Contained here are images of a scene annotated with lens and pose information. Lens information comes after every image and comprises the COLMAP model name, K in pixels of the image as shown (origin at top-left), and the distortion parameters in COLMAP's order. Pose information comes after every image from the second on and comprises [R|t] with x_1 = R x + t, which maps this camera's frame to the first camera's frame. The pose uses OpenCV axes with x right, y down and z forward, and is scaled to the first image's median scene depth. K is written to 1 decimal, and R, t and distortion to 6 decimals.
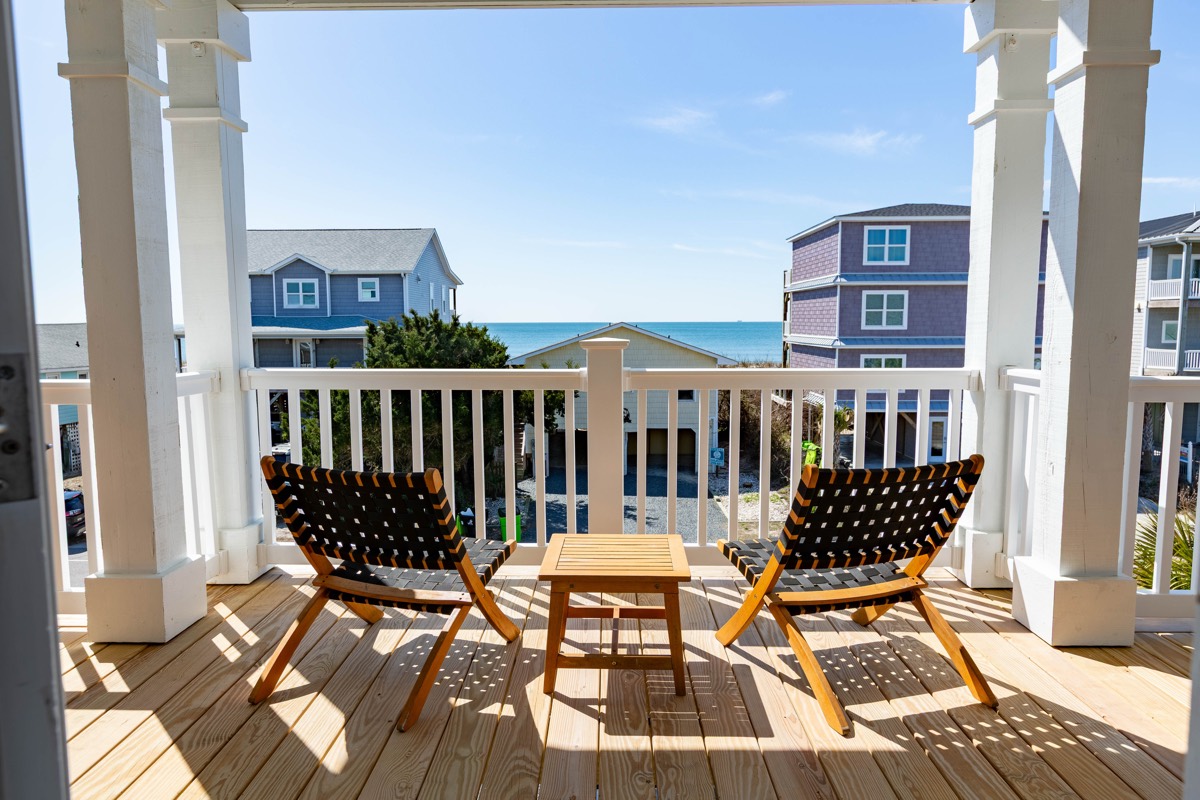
lens RADIAL K [[810.6, 0, 597.5], [0, 810.6, 403.3], [0, 0, 1]] dist [0.008995, 0.002442]
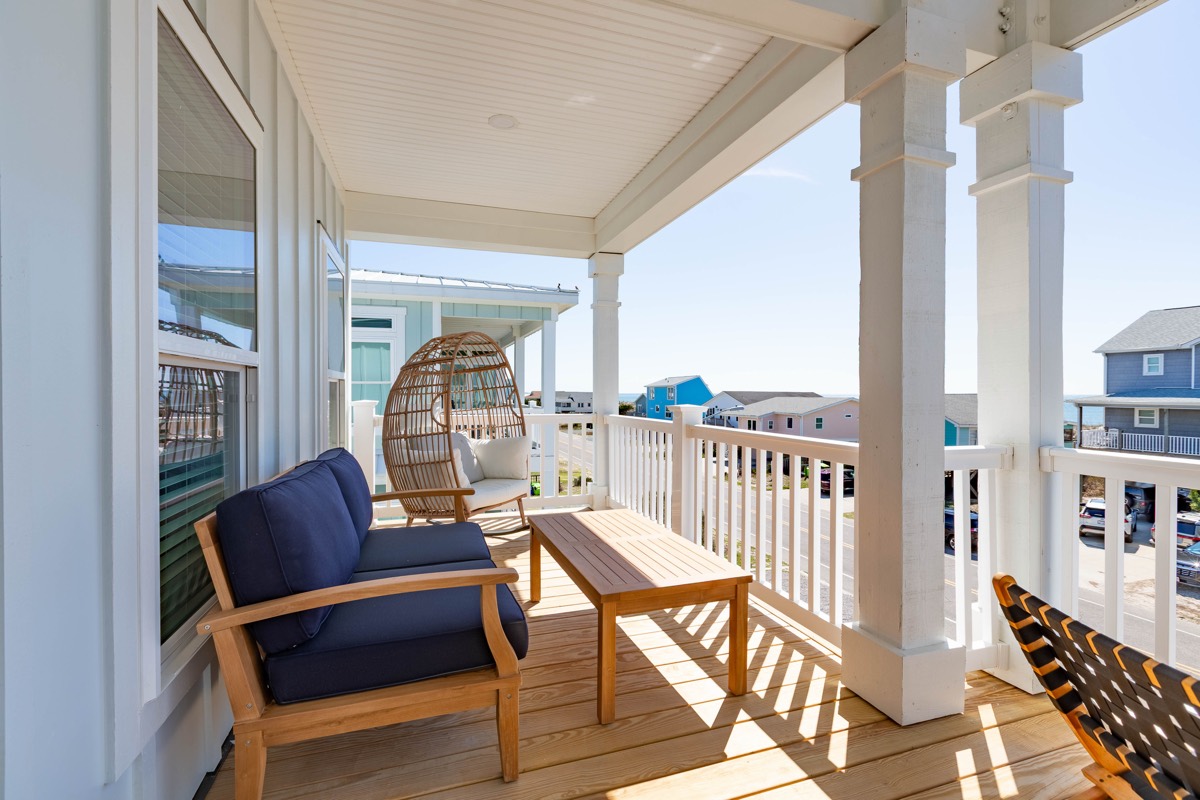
lens RADIAL K [[536.4, 0, 596.3], [0, 536.4, 396.2], [0, 0, 1]] dist [0.001664, 0.000321]
pose [[0.339529, 0.012018, -0.940519, -0.062679], [-0.098426, 0.994883, -0.022820, -0.043102], [0.935432, 0.100319, 0.338974, 0.409163]]
